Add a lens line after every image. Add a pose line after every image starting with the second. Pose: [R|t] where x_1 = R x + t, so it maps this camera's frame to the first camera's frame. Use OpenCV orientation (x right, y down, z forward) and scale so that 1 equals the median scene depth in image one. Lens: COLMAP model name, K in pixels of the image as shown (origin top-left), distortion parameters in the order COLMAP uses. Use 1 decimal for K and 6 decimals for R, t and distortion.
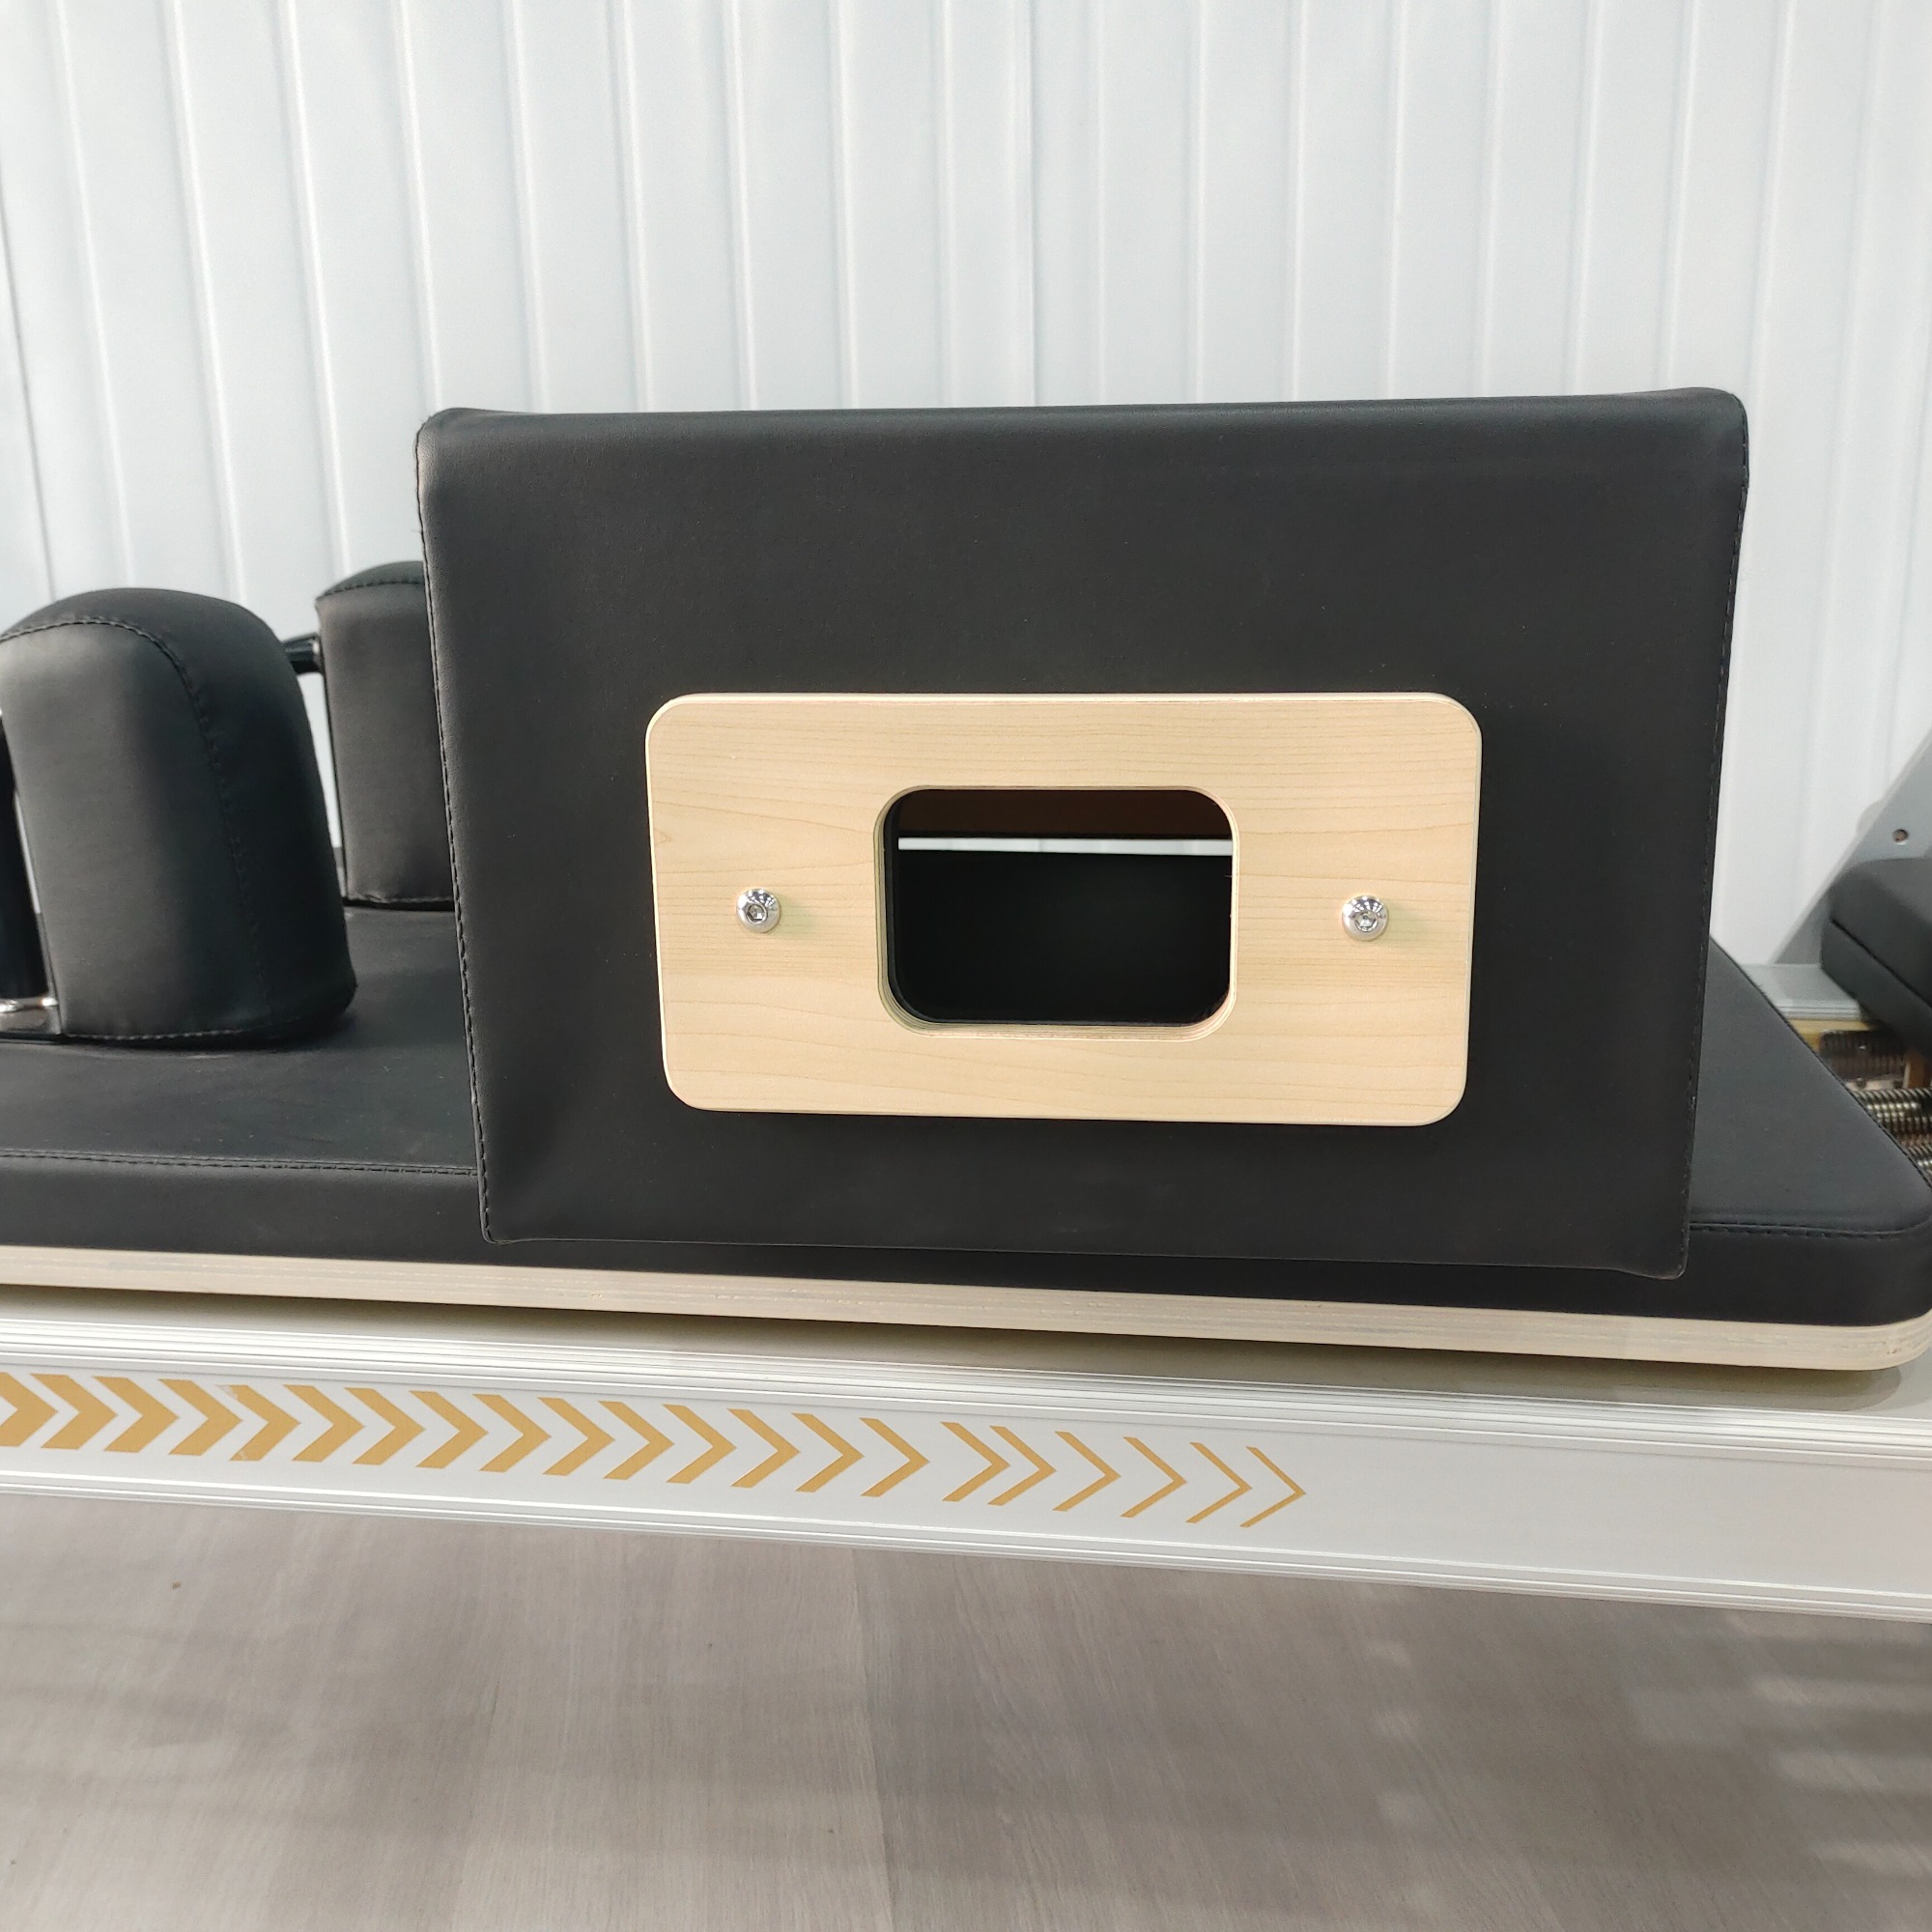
lens RADIAL K [[1934.3, 0, 981.6], [0, 1934.3, 968.4], [0, 0, 1]] dist [0.051061, -0.043028]
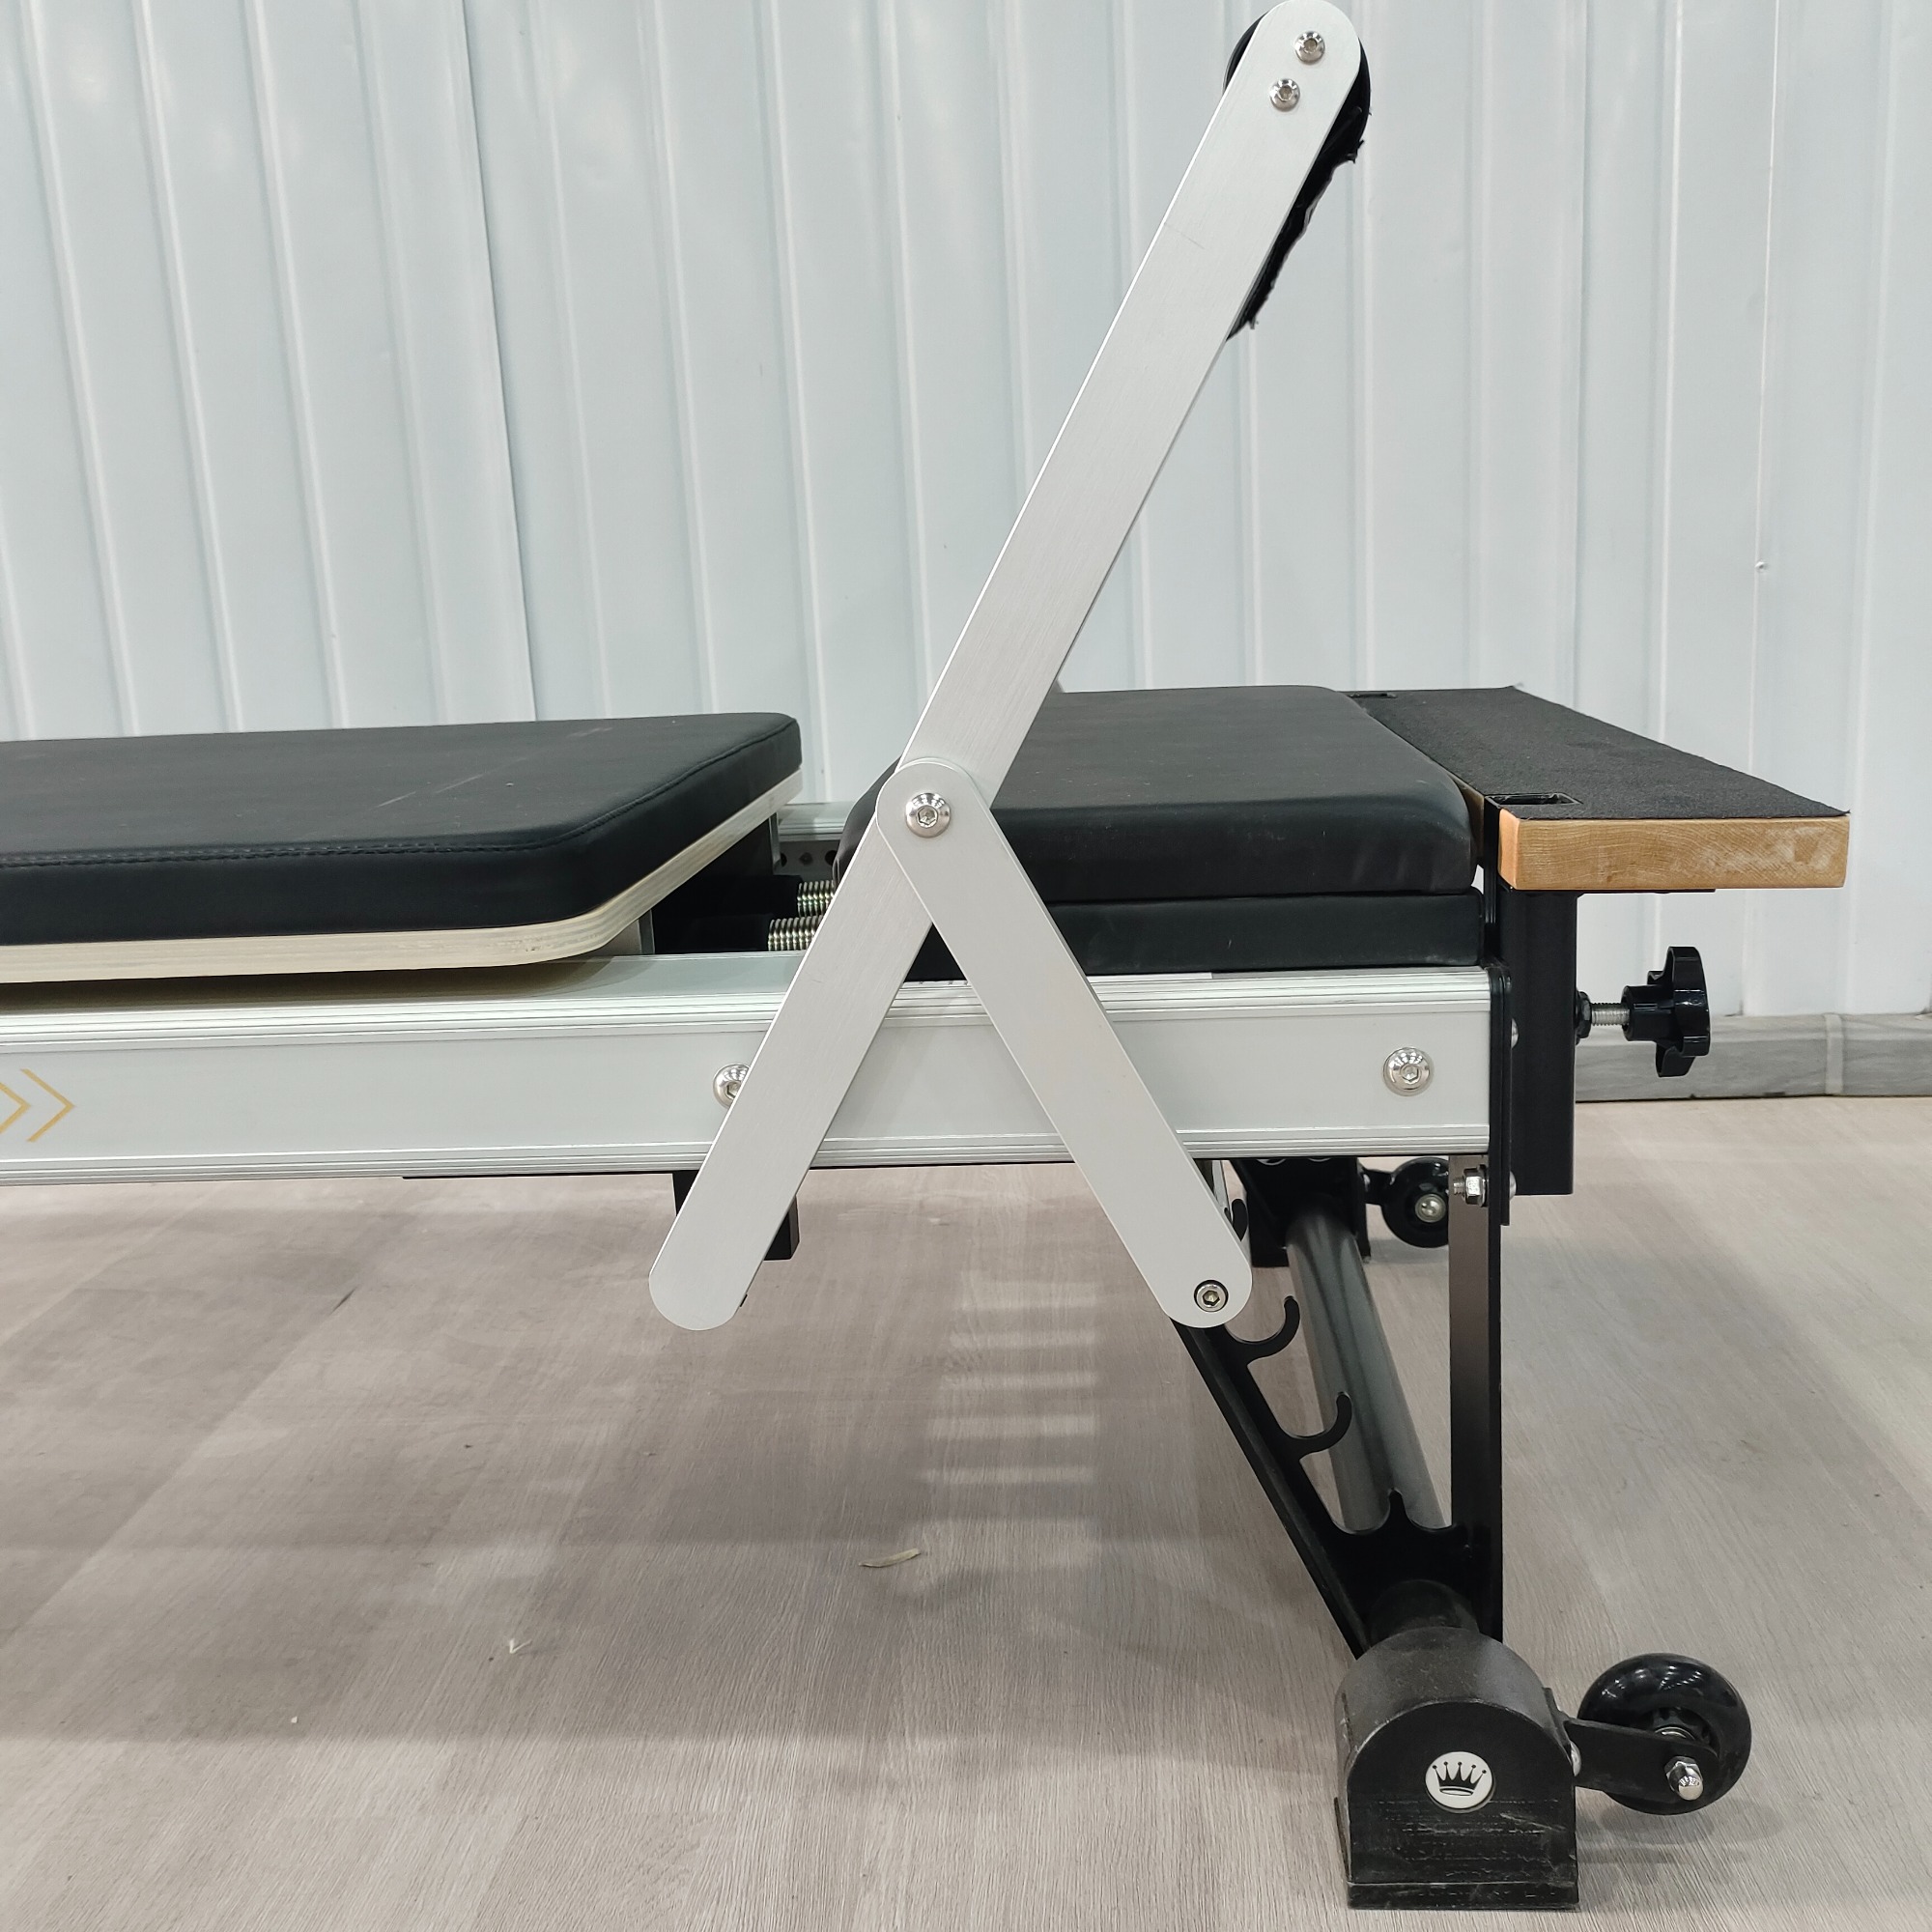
lens RADIAL K [[1934.3, 0, 981.6], [0, 1934.3, 968.4], [0, 0, 1]] dist [0.051061, -0.043028]
pose [[0.997106, -0.046810, 0.059909, 0.605191], [0.049563, 0.997742, -0.045322, 0.247924], [-0.057652, 0.048160, 0.997174, -0.210950]]
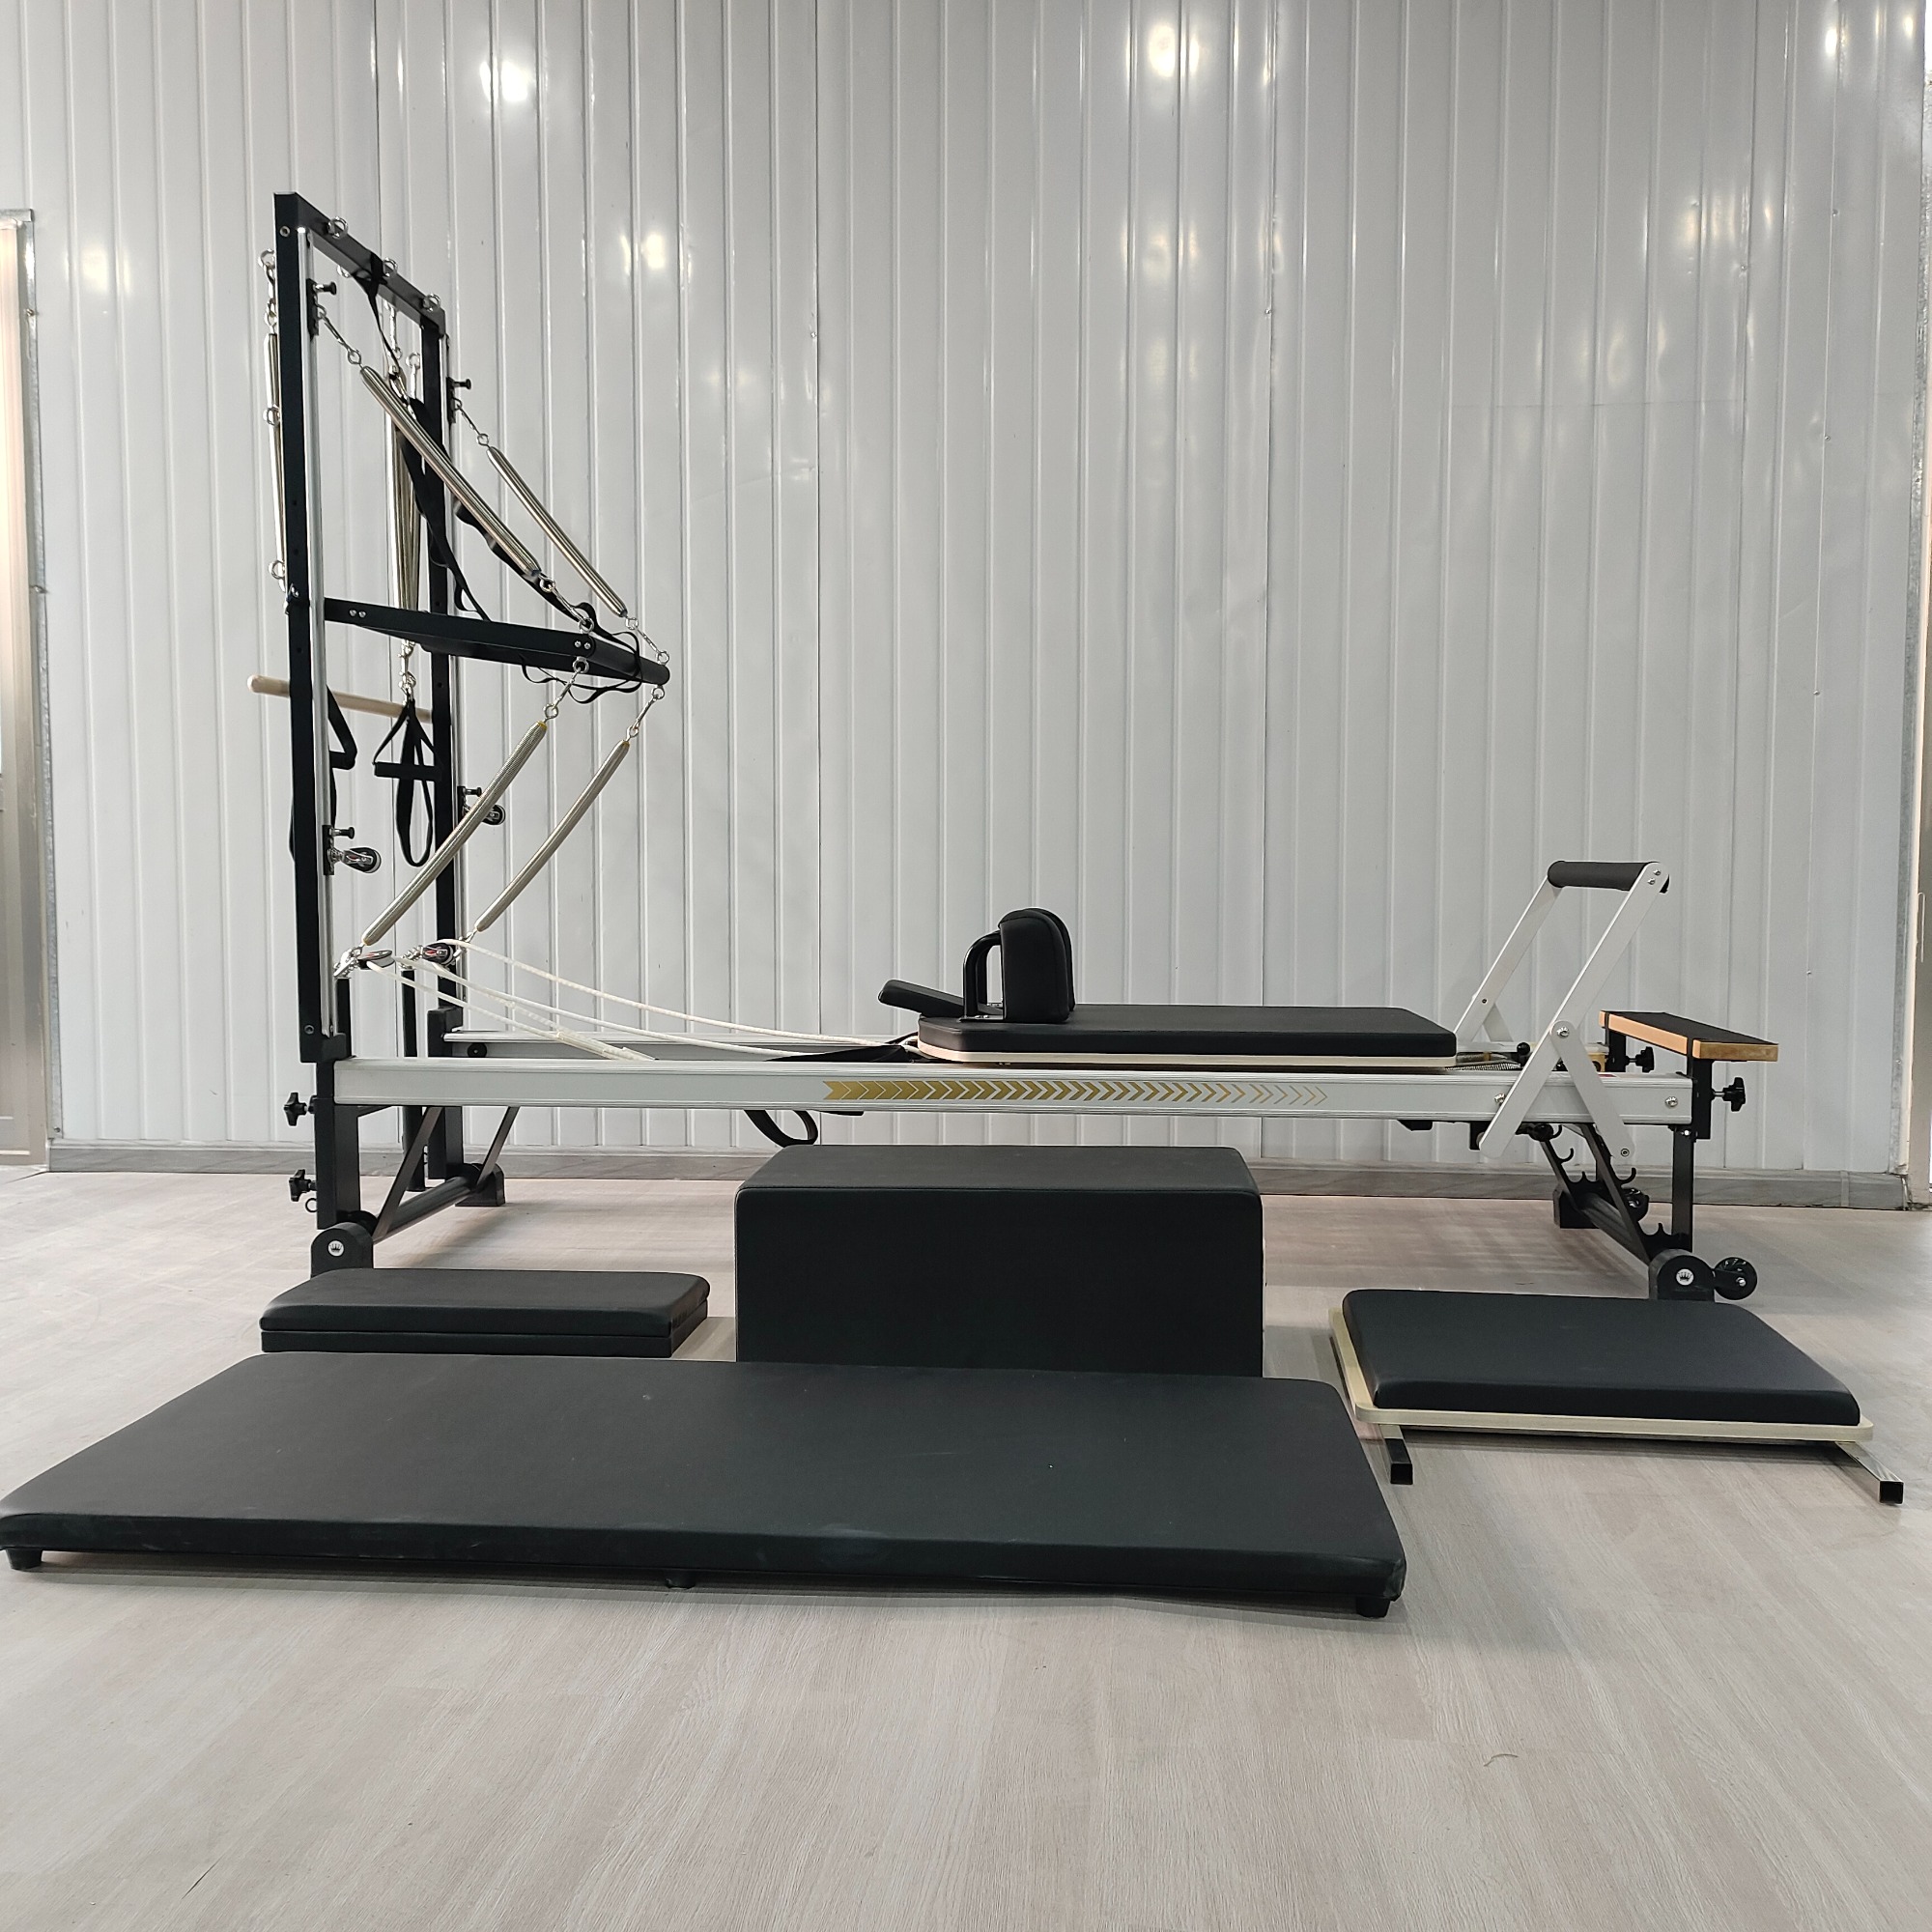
lens RADIAL K [[1937.8, 0, 961.6], [0, 1937.8, 969.5], [0, 0, 1]] dist [0.043846, -0.016357]
pose [[0.997992, 0.015068, 0.061519, -0.940997], [-0.002477, 0.979835, -0.199794, 0.844159], [-0.063289, 0.199240, 0.977905, -3.349282]]
